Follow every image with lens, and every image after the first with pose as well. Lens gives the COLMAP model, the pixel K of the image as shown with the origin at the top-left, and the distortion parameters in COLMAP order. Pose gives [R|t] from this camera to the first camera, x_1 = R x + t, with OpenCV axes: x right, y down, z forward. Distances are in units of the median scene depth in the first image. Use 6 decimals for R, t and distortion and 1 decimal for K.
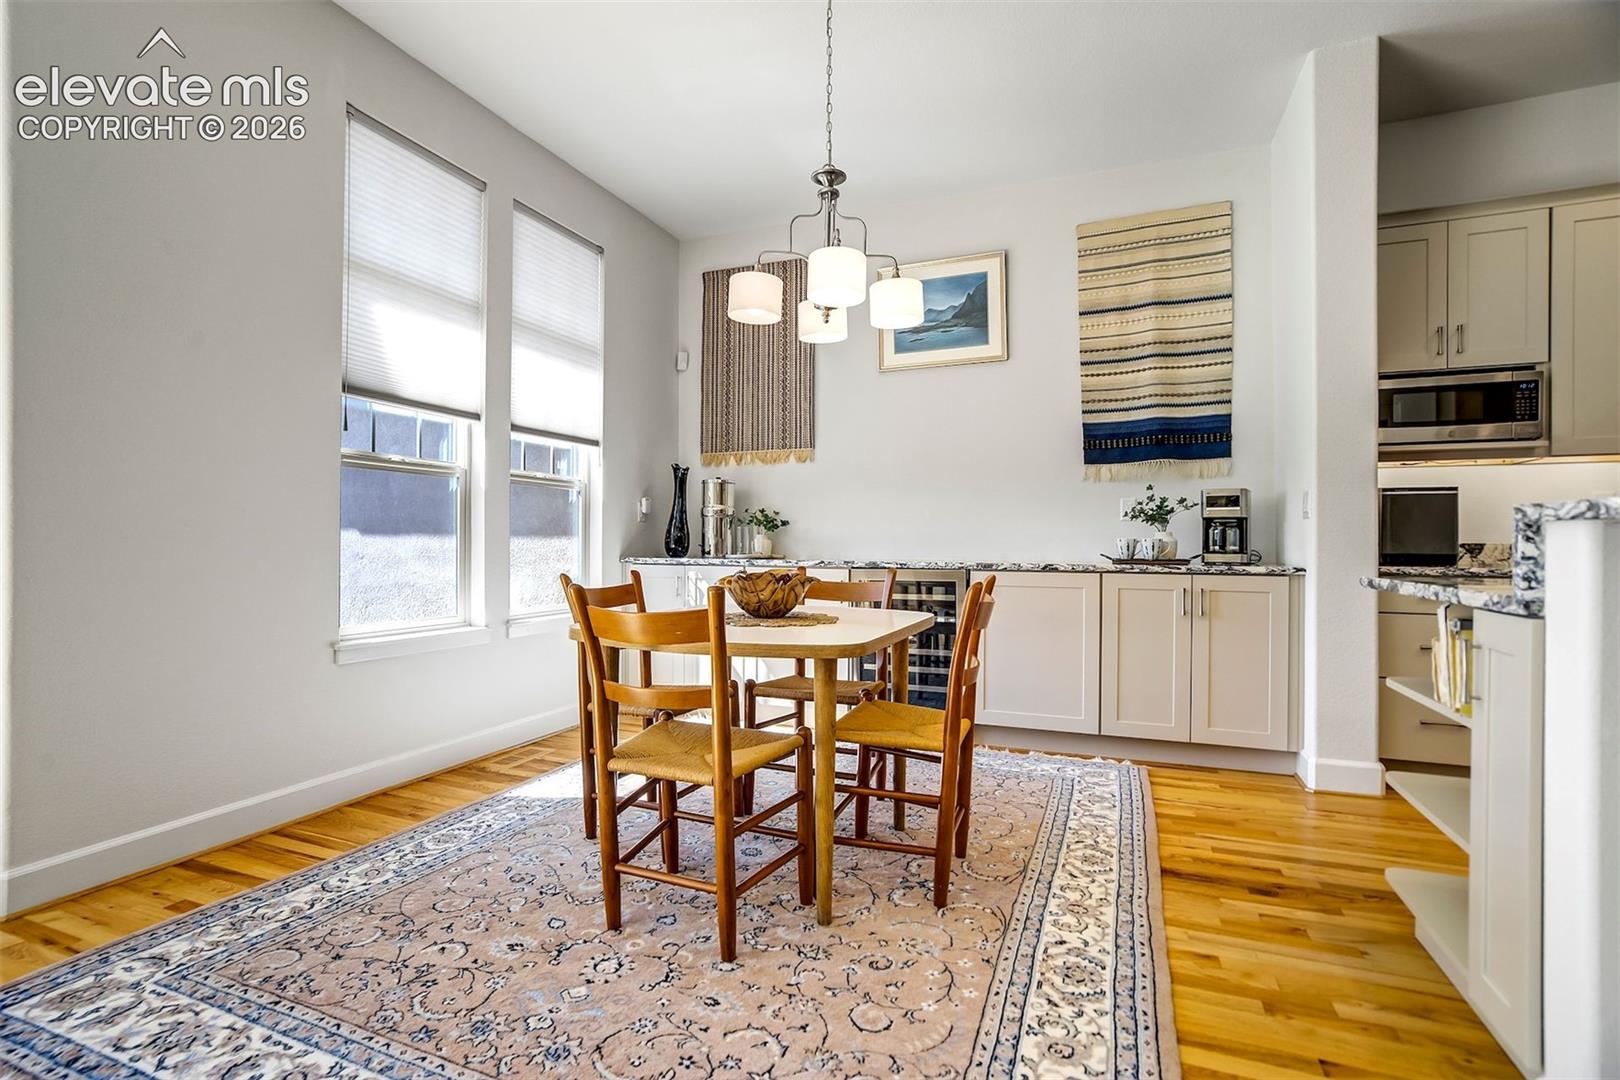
lens RADIAL K [[756.8, 0, 810.0], [0, 756.8, 540.0], [0, 0, 1]] dist [-0.040815, 0.019858]
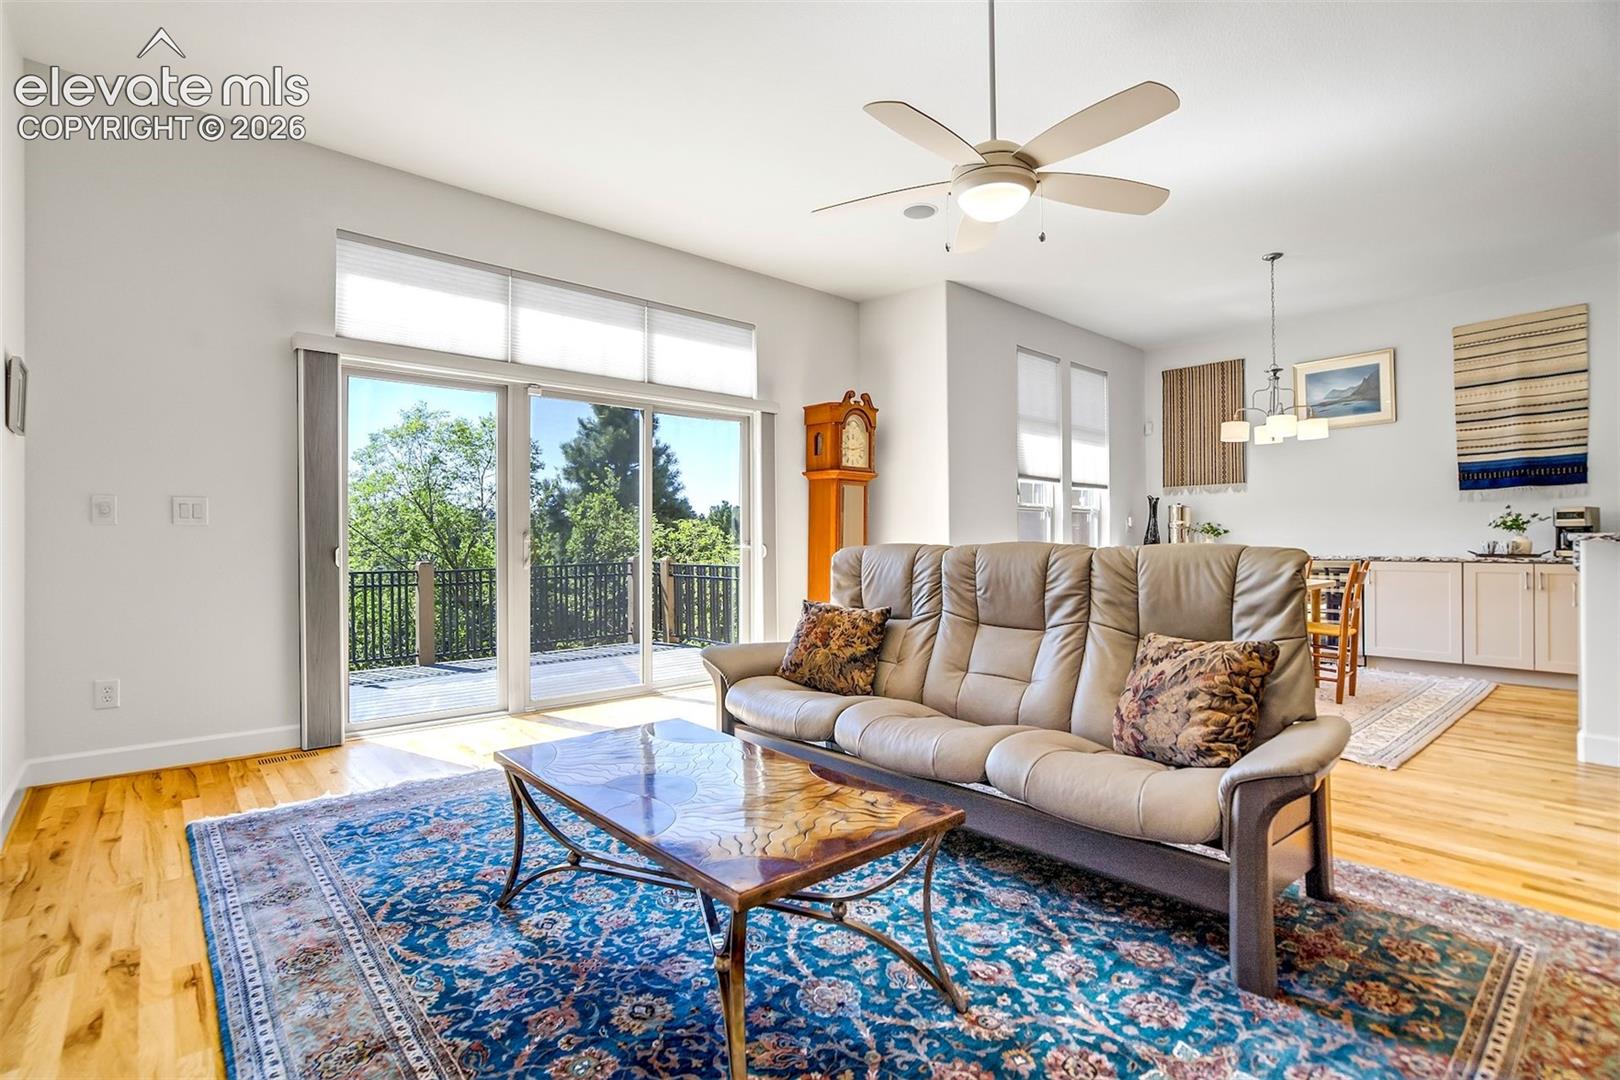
lens RADIAL K [[766.5, 0, 807.4], [0, 766.5, 538.2], [0, 0, 1]] dist [-0.042126, 0.023380]
pose [[0.894905, -0.009686, -0.446152, -0.134468], [0.008317, 0.999953, -0.005026, -0.010184], [0.446179, 0.000787, 0.894943, -0.964180]]
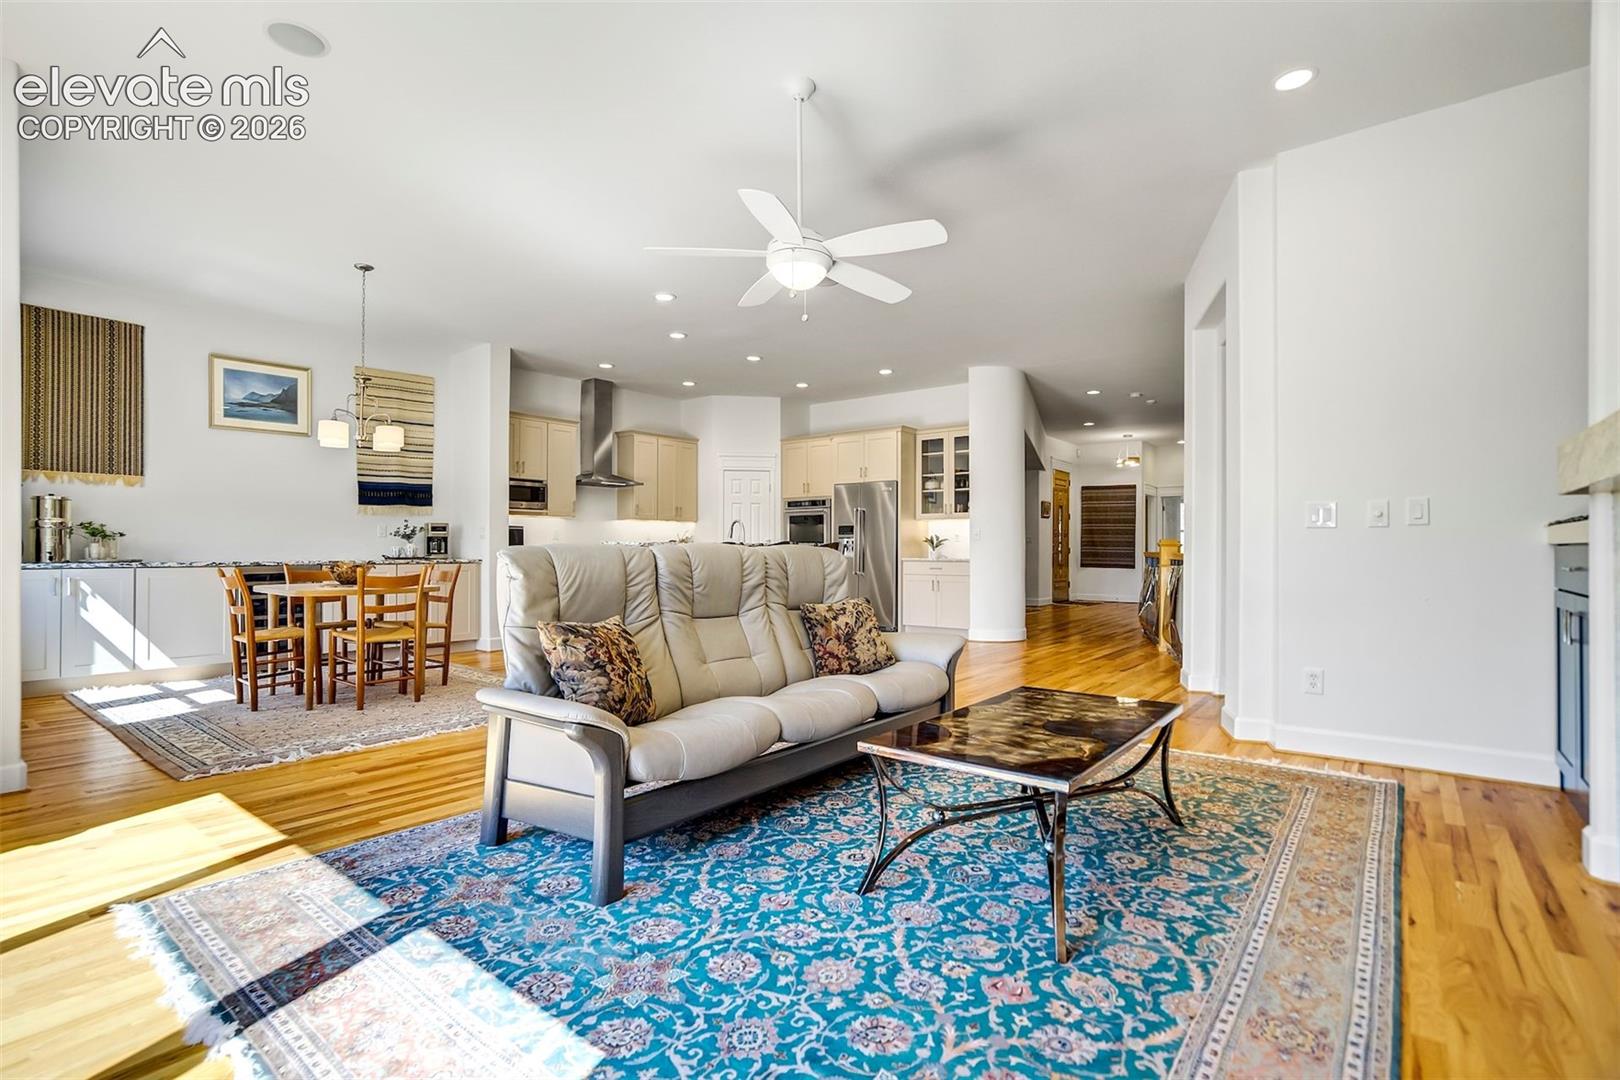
lens RADIAL K [[766.5, 0, 807.4], [0, 766.5, 538.2], [0, 0, 1]] dist [-0.042126, 0.023380]
pose [[0.278407, 0.008532, 0.960425, -1.114039], [0.000327, 0.999960, -0.008979, -0.005778], [-0.960463, 0.002814, 0.278393, -0.534195]]
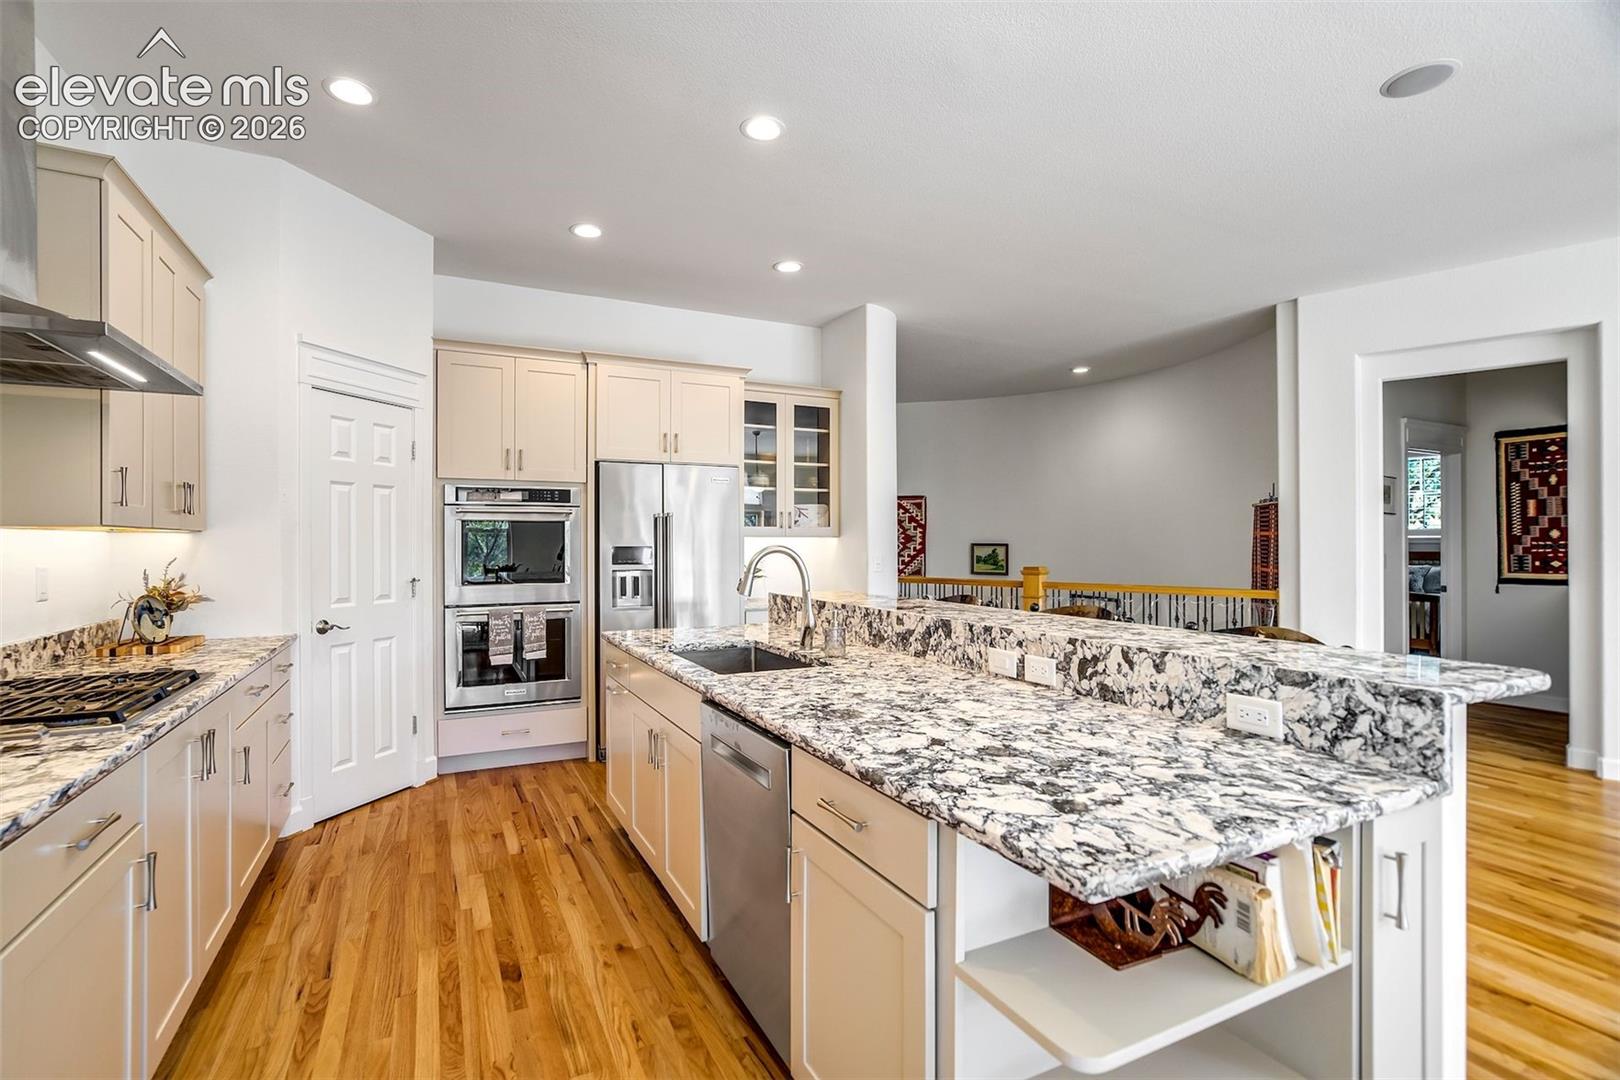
lens RADIAL K [[768.4, 0, 814.9], [0, 768.4, 543.9], [0, 0, 1]] dist [-0.041659, -0.000025]
pose [[-0.753691, -0.005549, 0.657206, 0.290175], [-0.003745, 0.999984, 0.004148, -0.078738], [-0.657218, 0.000665, -0.753700, 0.785130]]
